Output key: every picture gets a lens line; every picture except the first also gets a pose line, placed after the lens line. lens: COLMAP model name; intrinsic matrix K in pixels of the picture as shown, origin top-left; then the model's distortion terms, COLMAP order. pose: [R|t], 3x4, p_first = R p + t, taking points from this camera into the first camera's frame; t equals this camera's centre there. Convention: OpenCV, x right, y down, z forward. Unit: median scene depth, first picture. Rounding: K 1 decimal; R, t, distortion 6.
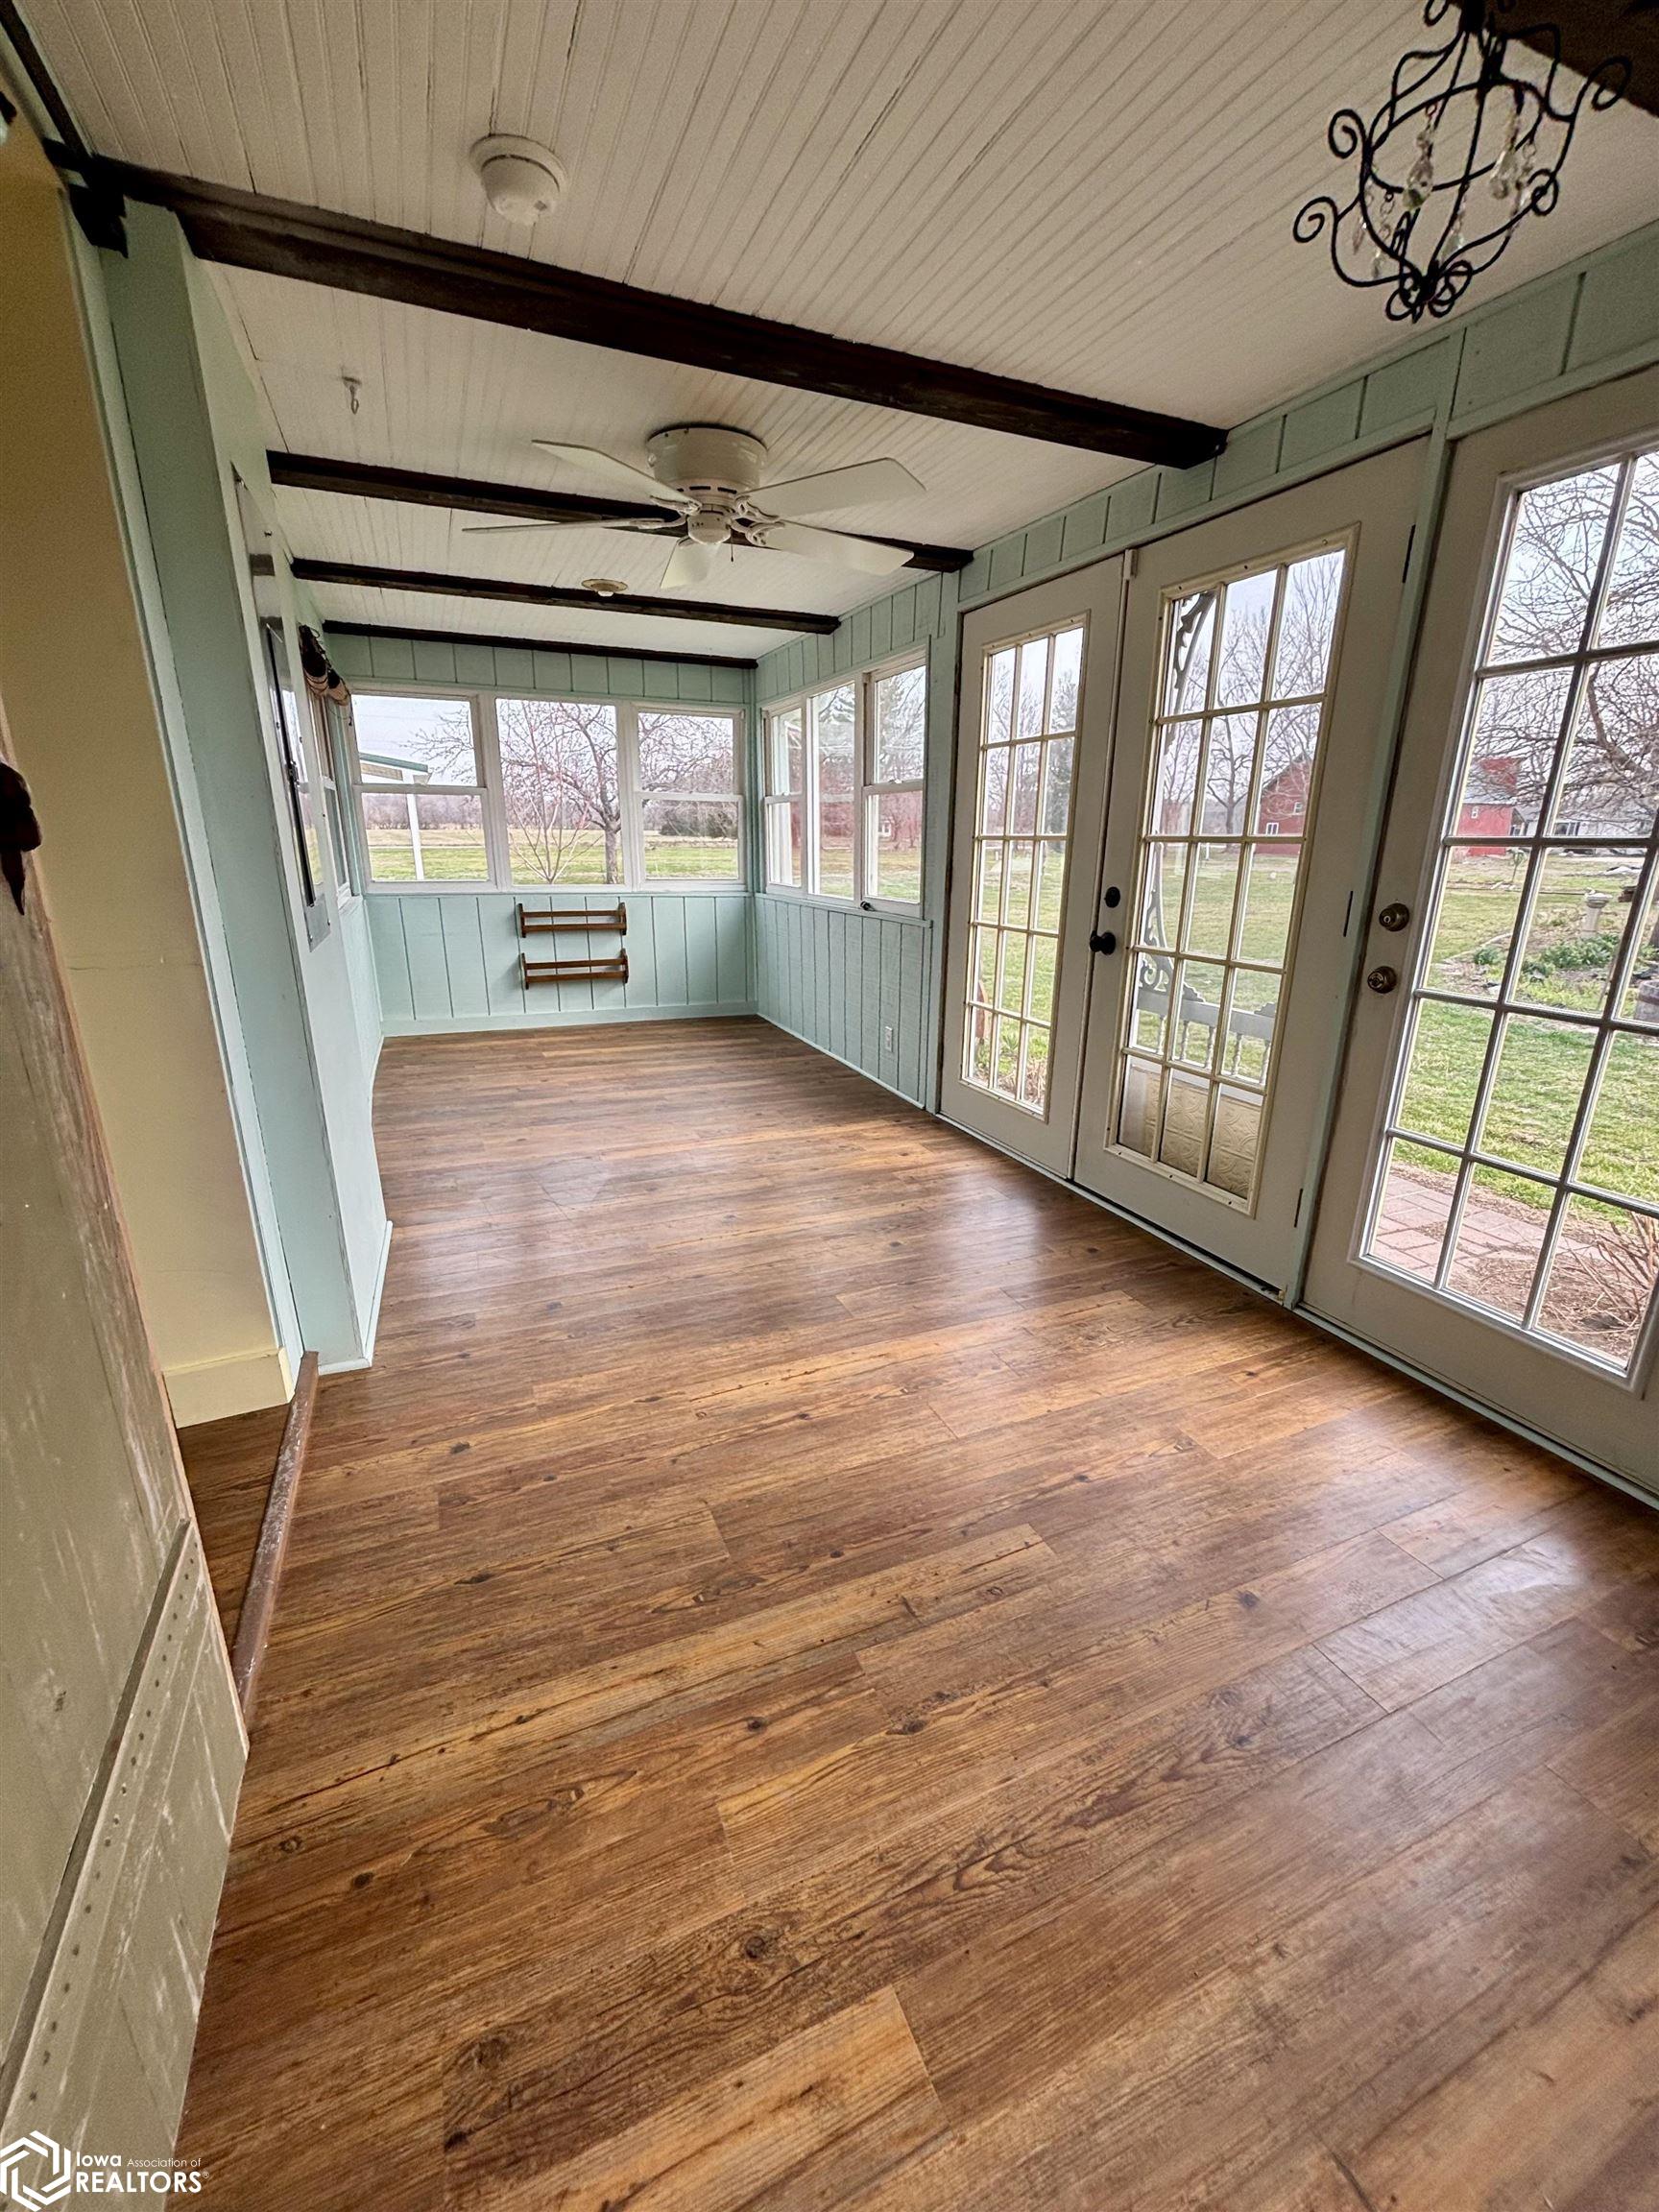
lens RADIAL K [[893.0, 0, 832.2], [0, 893.0, 1096.8], [0, 0, 1]] dist [-0.000716, -0.000312]
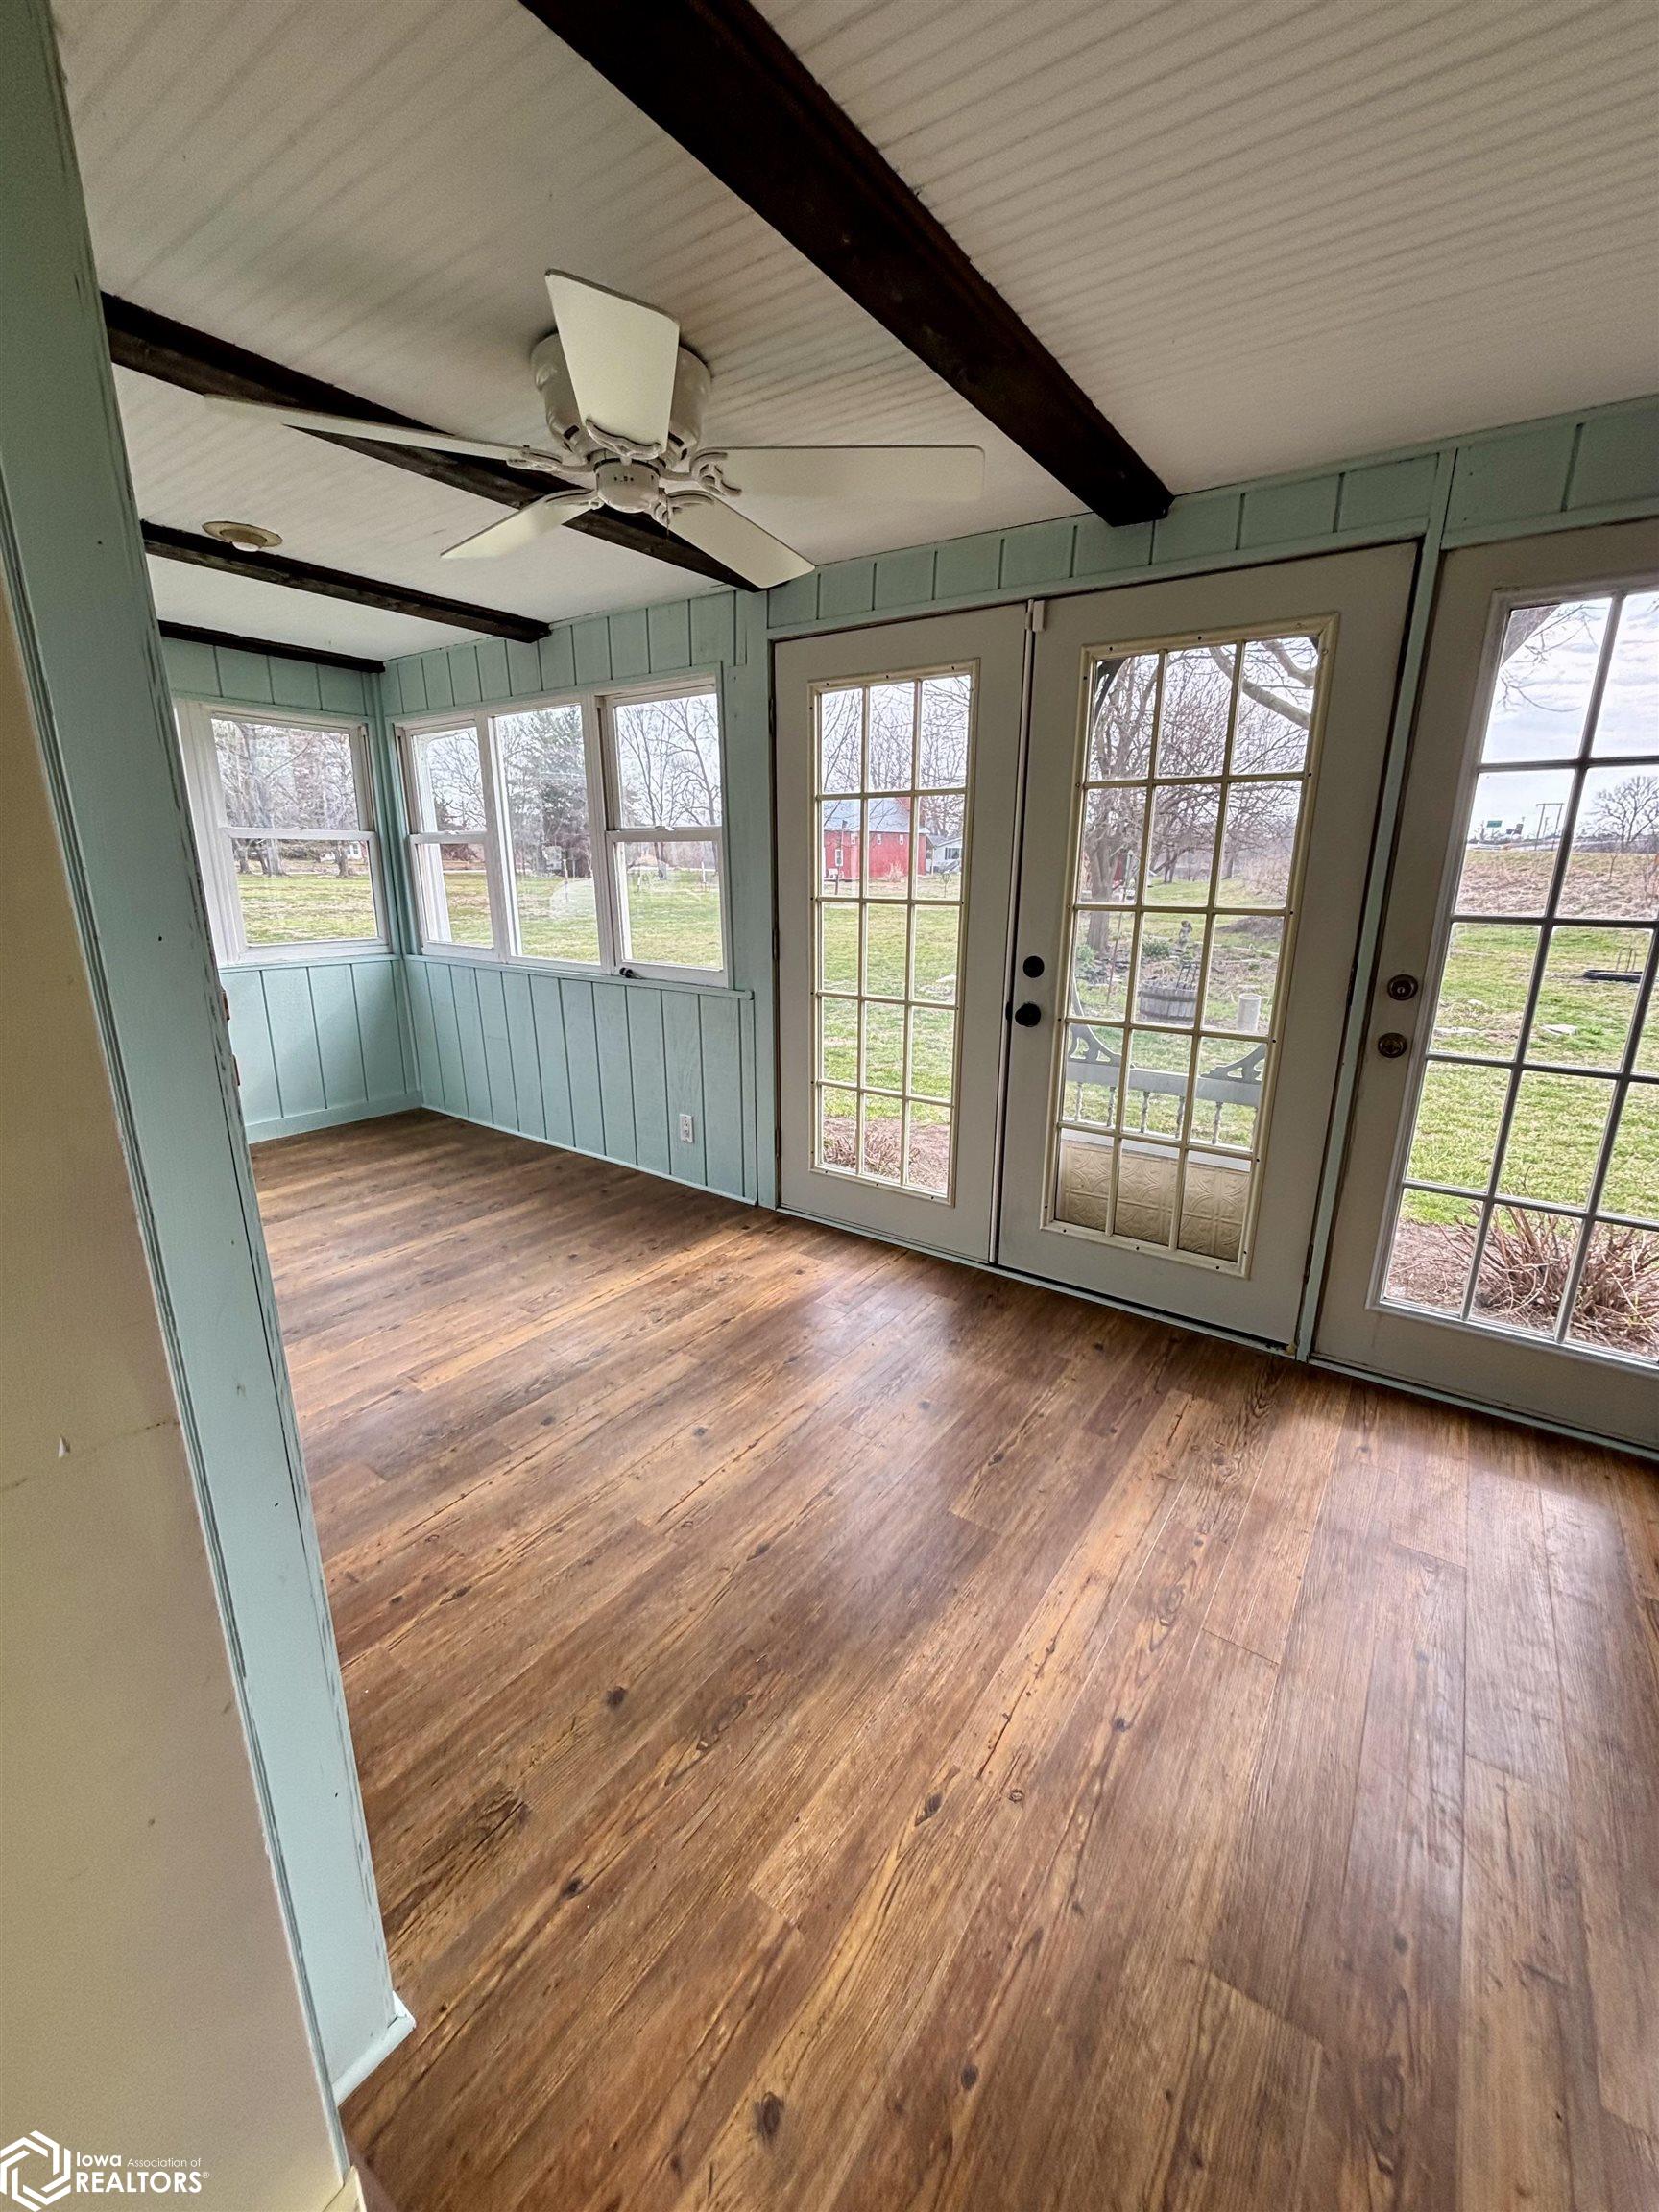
lens RADIAL K [[887.5, 0, 825.5], [0, 887.5, 1096.3], [0, 0, 1]] dist [-0.001073, -0.000352]
pose [[0.856879, -0.136477, 0.497125, -0.320037], [0.146882, 0.988984, 0.018333, -0.122833], [-0.494150, 0.057310, 0.867485, 0.273664]]
